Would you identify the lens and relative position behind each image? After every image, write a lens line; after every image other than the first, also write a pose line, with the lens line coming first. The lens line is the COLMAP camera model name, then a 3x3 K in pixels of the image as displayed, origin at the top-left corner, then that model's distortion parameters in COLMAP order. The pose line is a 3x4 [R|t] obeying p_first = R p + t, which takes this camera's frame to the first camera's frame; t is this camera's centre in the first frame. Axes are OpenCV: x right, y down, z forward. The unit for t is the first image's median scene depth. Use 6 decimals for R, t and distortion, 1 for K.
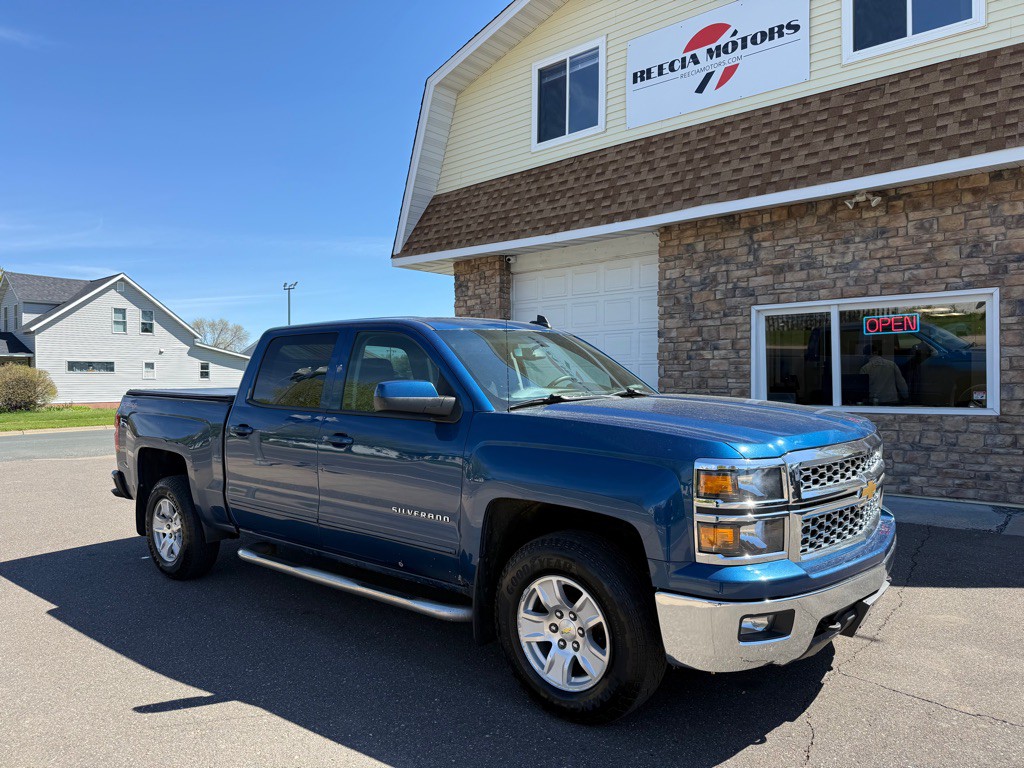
lens RADIAL K [[726.3, 0, 518.5], [0, 726.3, 388.8], [0, 0, 1]] dist [0.038186, -0.044530]
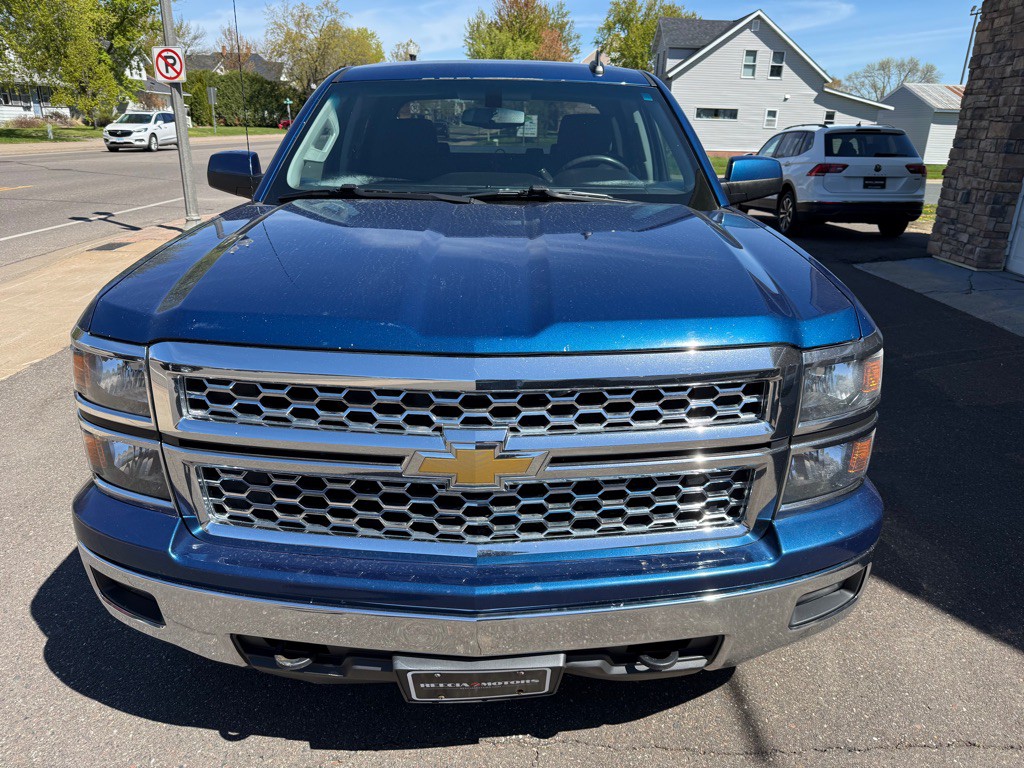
lens RADIAL K [[726.3, 0, 500.8], [0, 726.3, 388.8], [0, 0, 1]] dist [0.038186, -0.044530]
pose [[0.647858, 0.285058, -0.706415, 0.272990], [-0.042487, 0.939423, 0.340117, -0.016946], [0.760575, -0.190334, 0.620724, 0.252455]]
